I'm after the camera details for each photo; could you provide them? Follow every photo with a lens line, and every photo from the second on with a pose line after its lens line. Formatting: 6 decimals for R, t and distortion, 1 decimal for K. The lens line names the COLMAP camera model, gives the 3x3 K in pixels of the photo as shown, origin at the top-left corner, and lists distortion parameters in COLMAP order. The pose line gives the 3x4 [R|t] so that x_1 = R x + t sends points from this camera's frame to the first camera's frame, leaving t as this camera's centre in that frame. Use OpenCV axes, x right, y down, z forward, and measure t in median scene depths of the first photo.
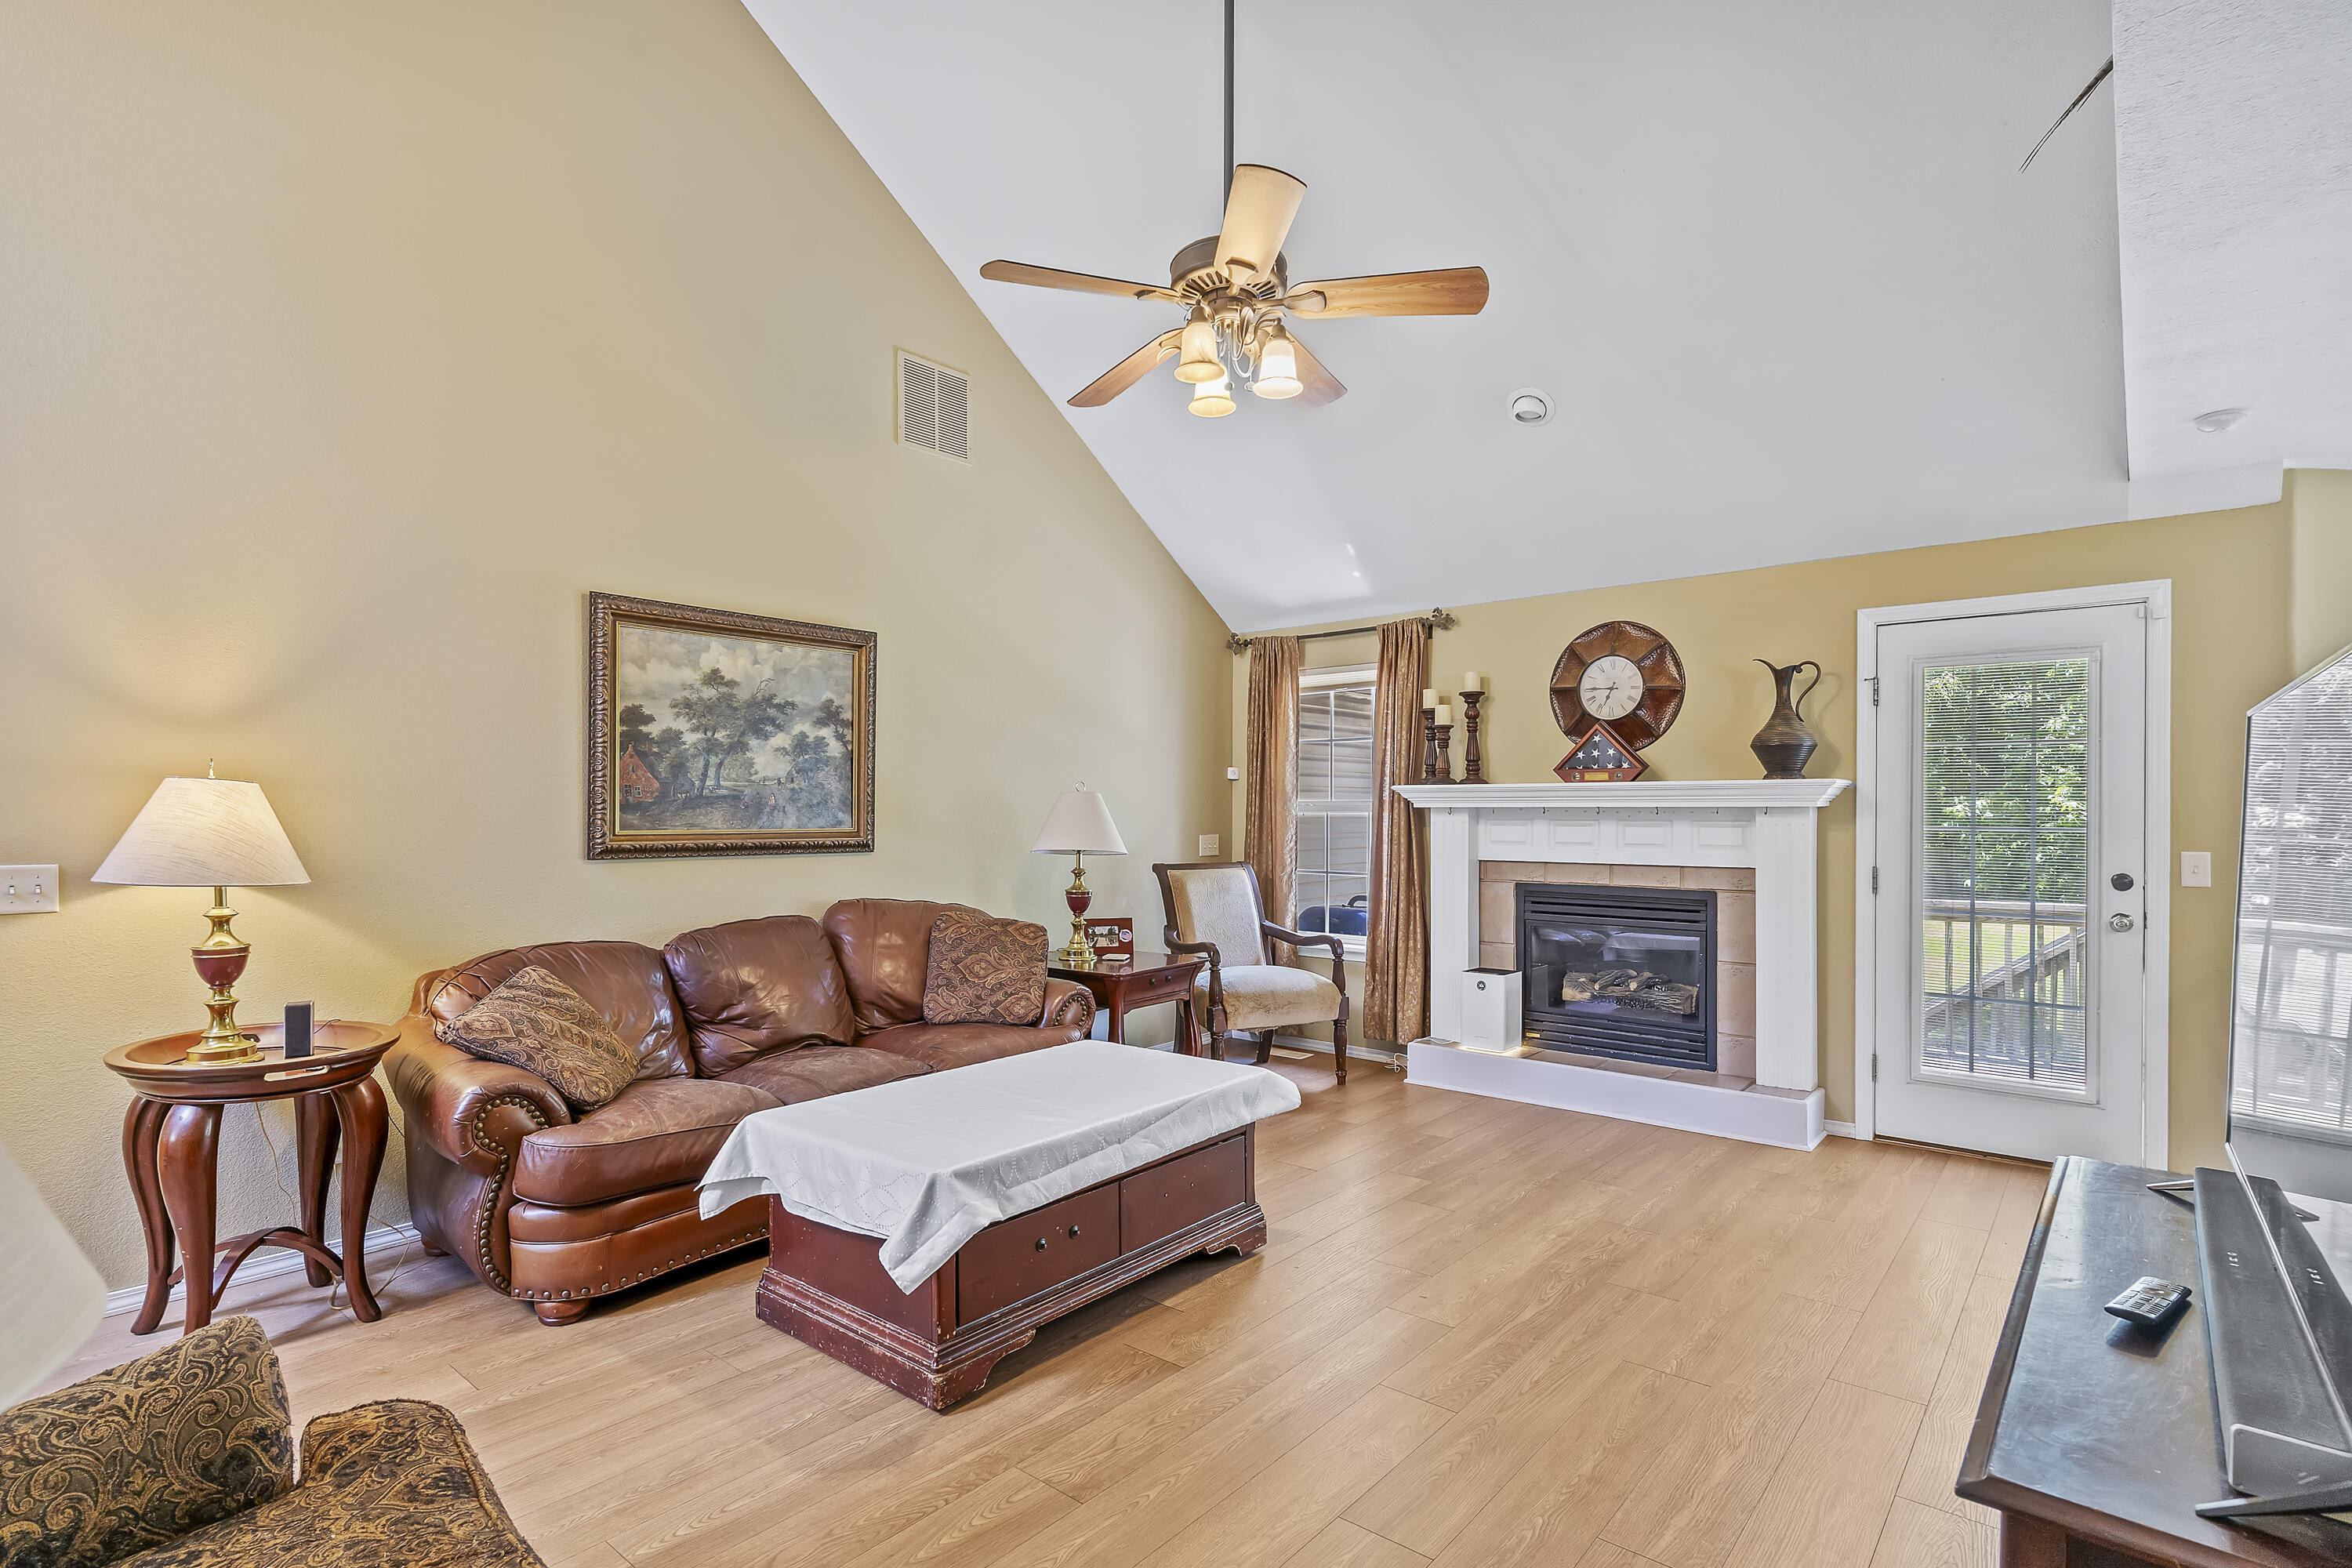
lens RADIAL K [[1150.8, 0, 1201.8], [0, 1150.8, 815.9], [0, 0, 1]] dist [-0.001471, 0.000628]
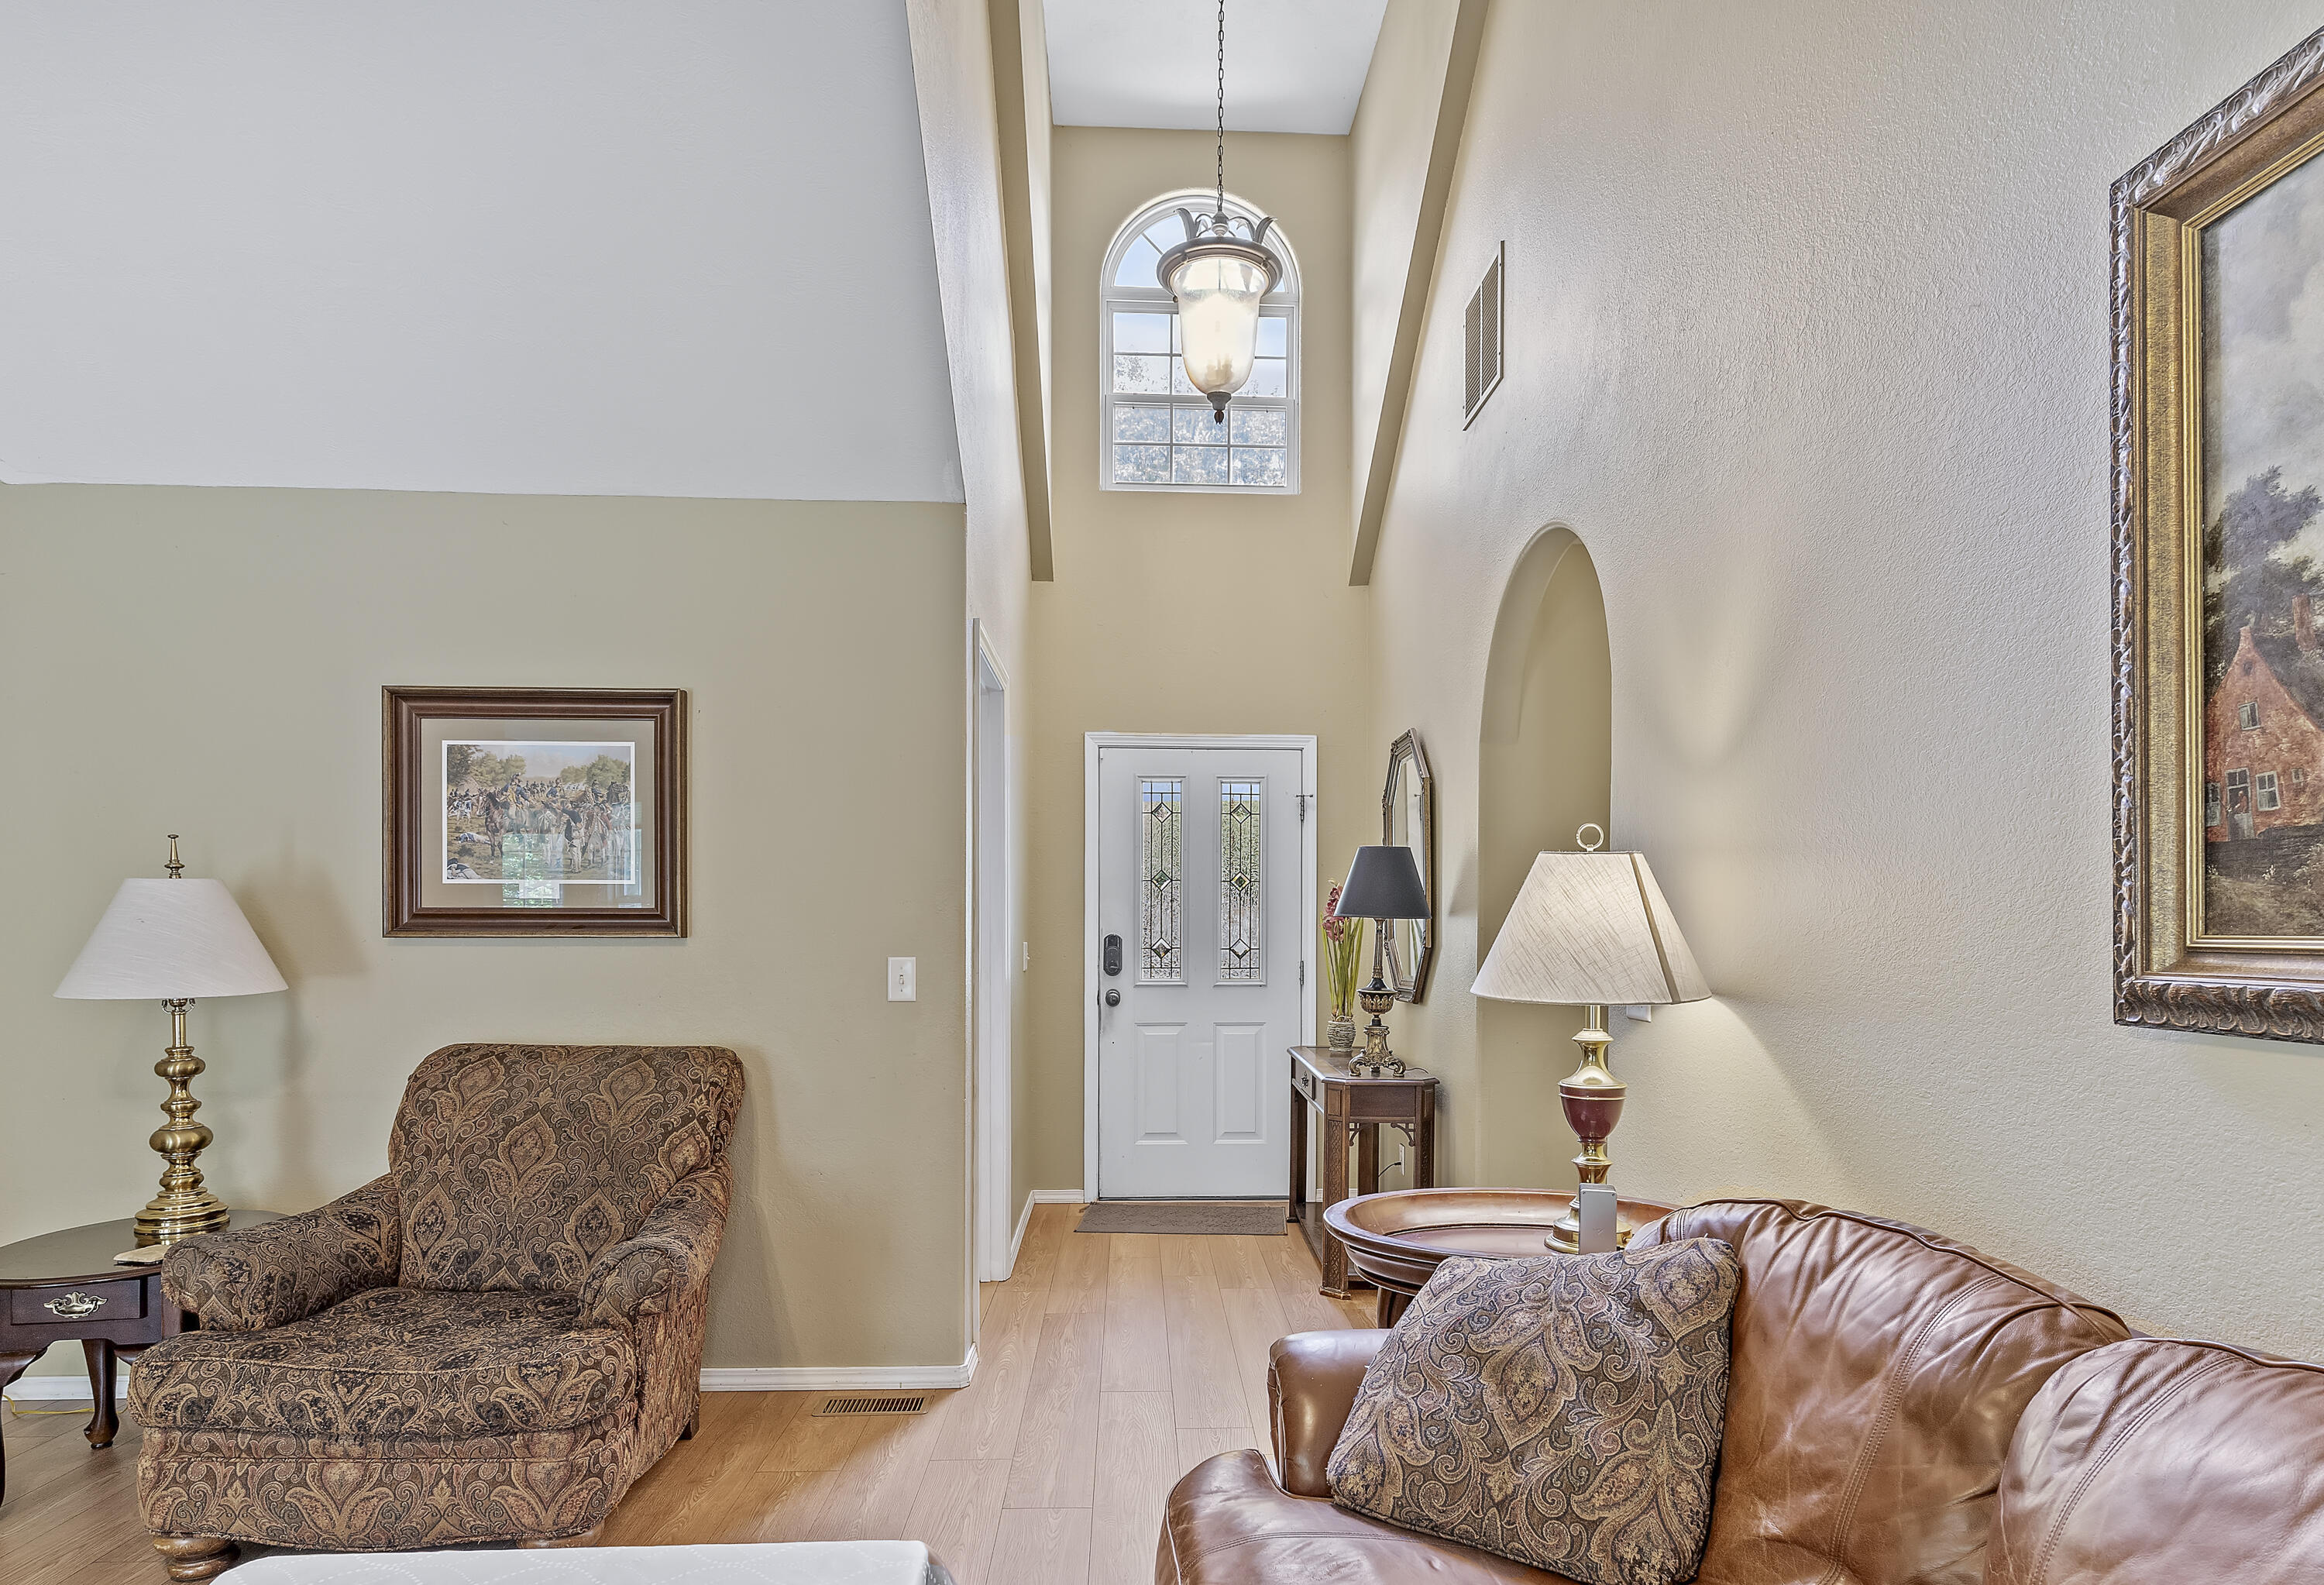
lens RADIAL K [[1287.4, 0, 1210.6], [0, 1287.4, 936.2], [0, 0, 1]] dist [0.000054, 0.001598]
pose [[-0.742731, 0.001665, -0.669588, -0.091365], [-0.005126, 0.999953, 0.008173, 0.011013], [0.669571, 0.009502, -0.742688, 0.990370]]
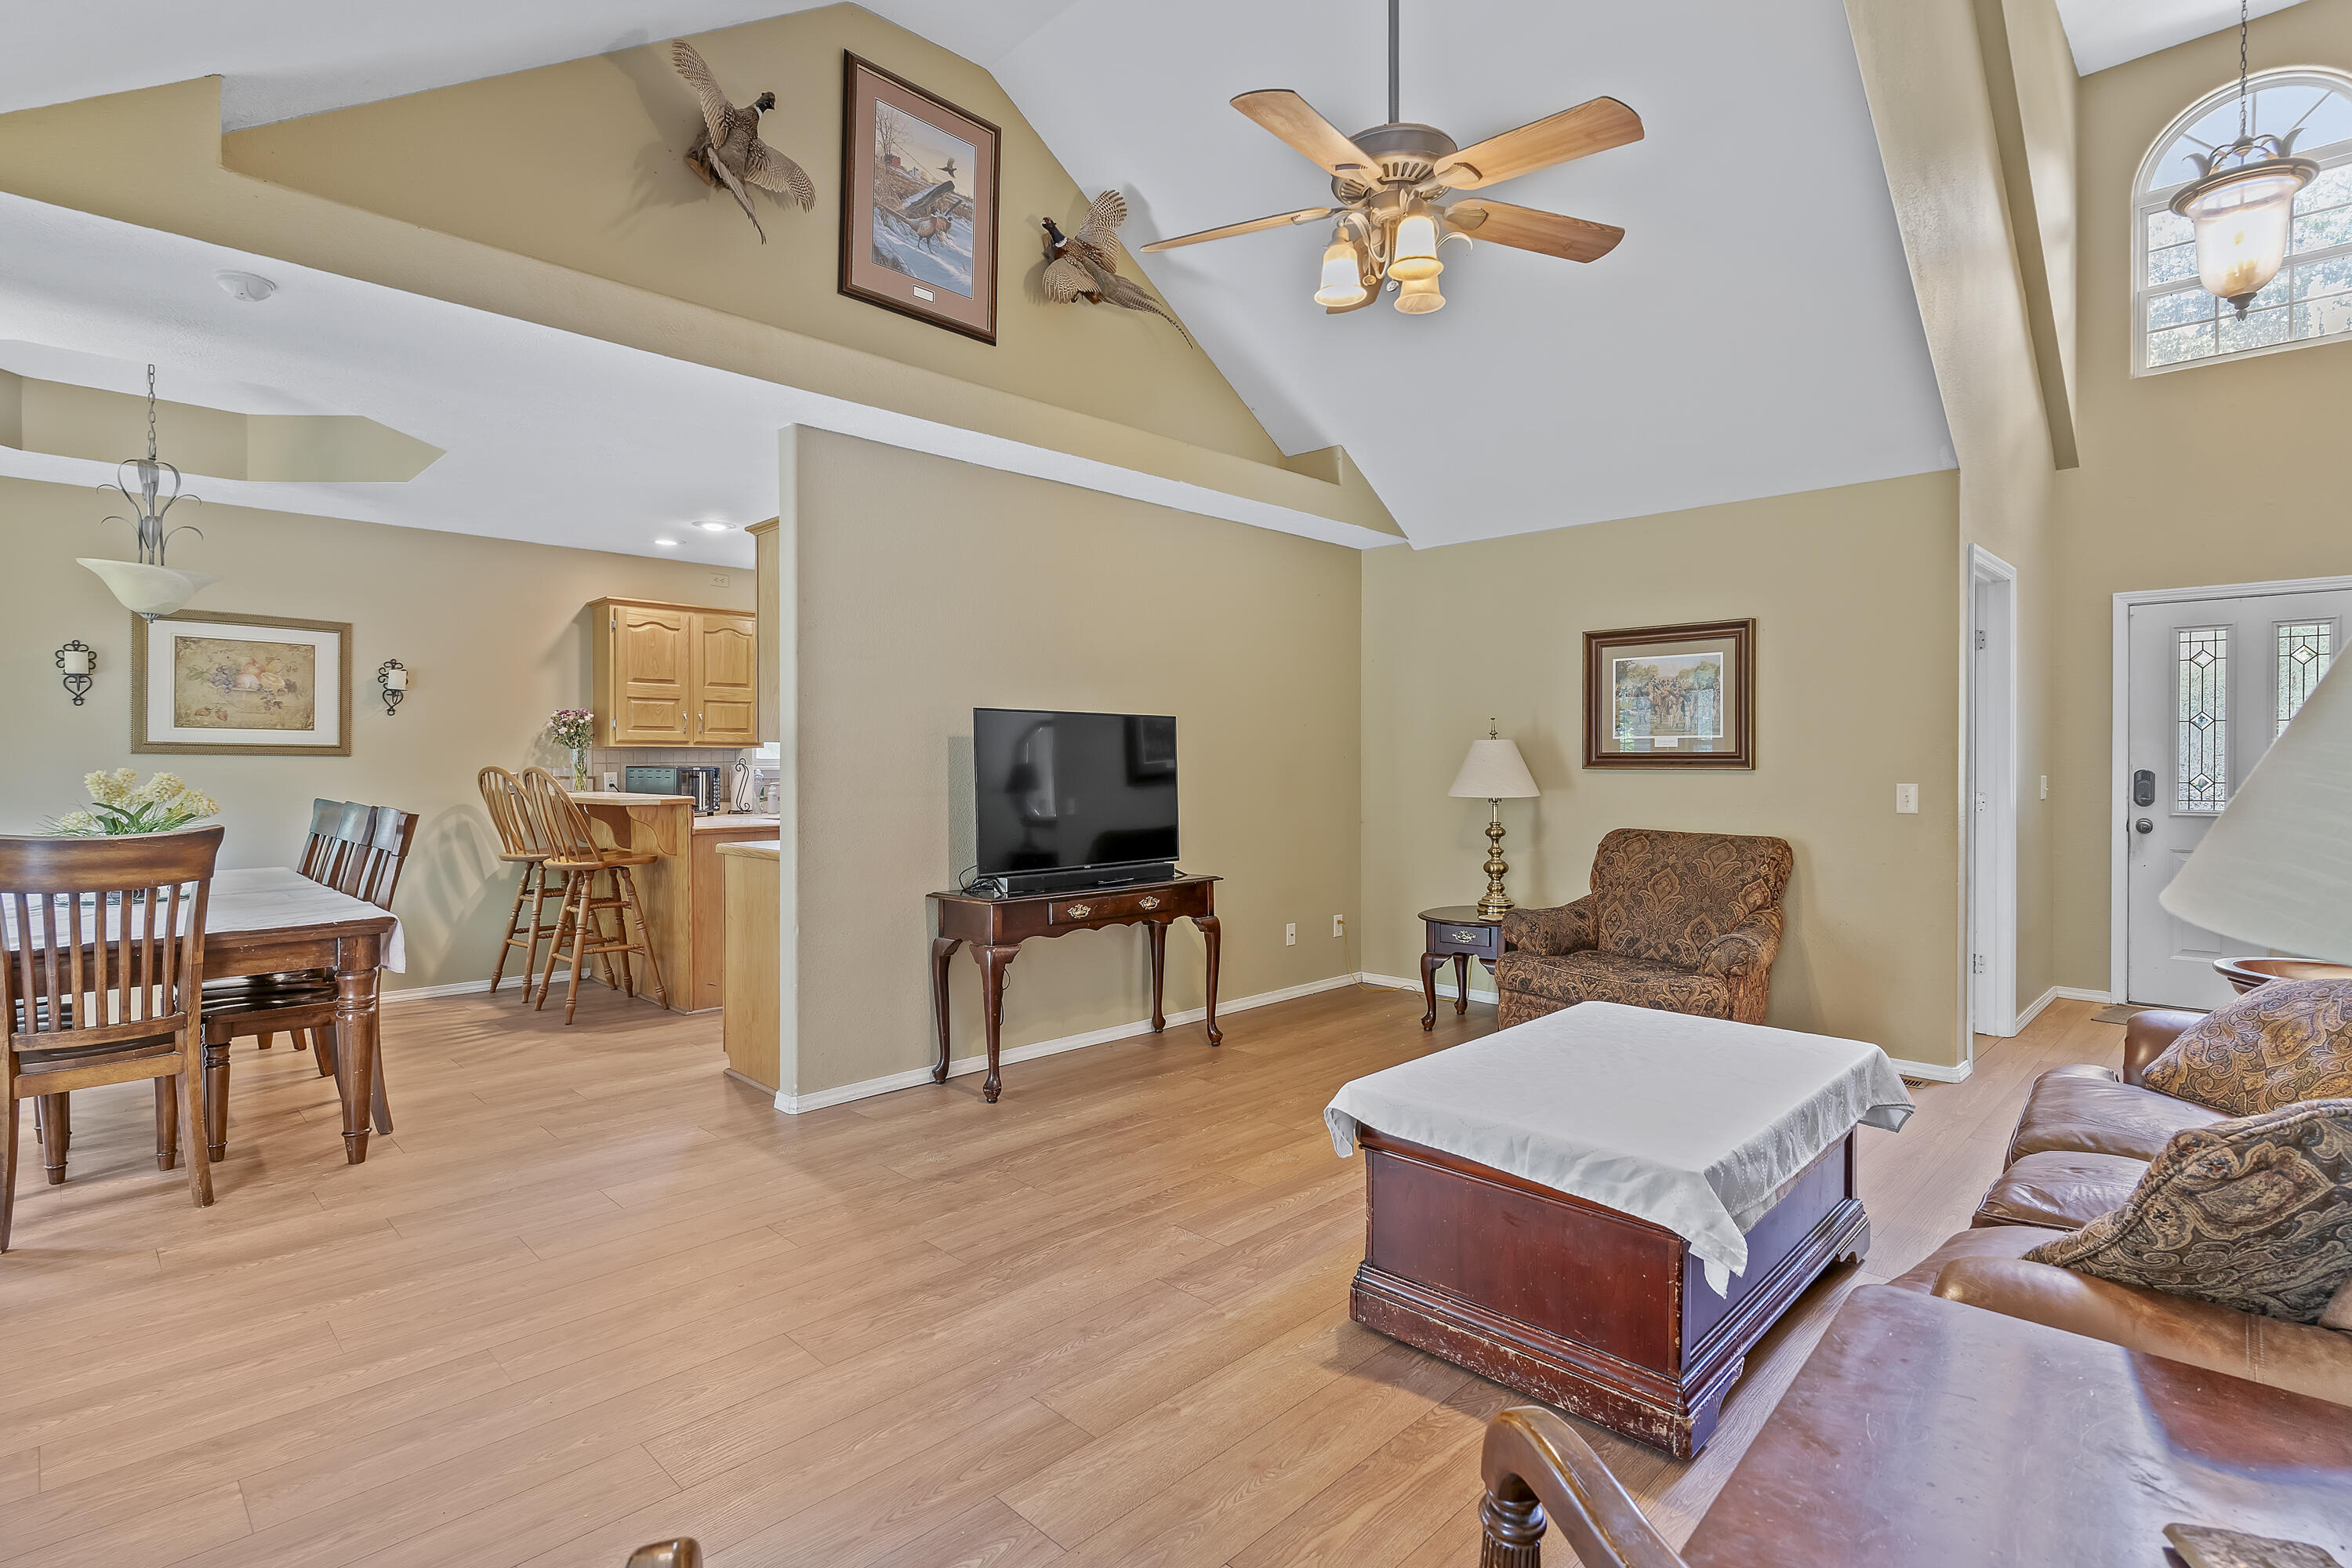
lens RADIAL K [[1150.8, 0, 1162.6], [0, 1150.8, 763.4], [0, 0, 1]] dist [-0.001471, 0.000628]
pose [[-0.993144, -0.003153, 0.116851, 0.073330], [-0.002570, 0.999983, 0.005140, 0.009155], [-0.116865, 0.004805, -0.993136, 1.402221]]
